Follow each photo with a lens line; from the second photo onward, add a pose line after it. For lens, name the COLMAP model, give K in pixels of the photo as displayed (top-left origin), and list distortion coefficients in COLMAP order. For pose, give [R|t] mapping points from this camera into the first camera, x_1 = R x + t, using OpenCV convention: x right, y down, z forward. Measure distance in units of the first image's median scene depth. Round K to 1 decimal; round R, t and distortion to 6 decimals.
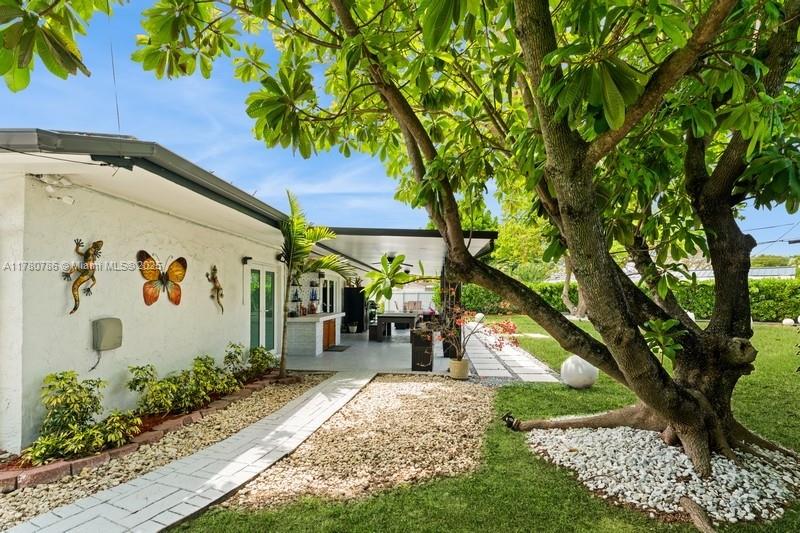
lens RADIAL K [[381.7, 0, 400.1], [0, 381.7, 290.0], [0, 0, 1]] dist [-0.004044, 0.000809]
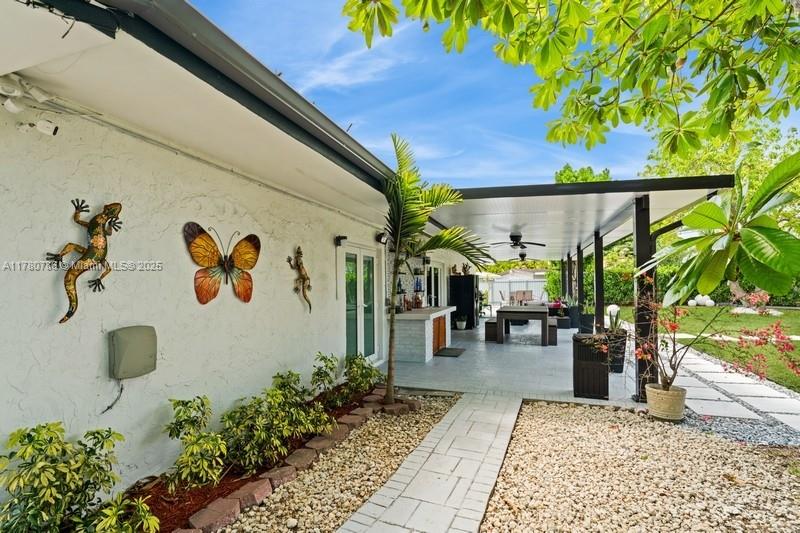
lens RADIAL K [[381.7, 0, 397.6], [0, 381.7, 271.1], [0, 0, 1]] dist [-0.004044, 0.000809]
pose [[0.971181, -0.021886, -0.237338, -0.131668], [0.016793, 0.999584, -0.023457, 0.002884], [0.237753, 0.018796, 0.971144, 0.340717]]
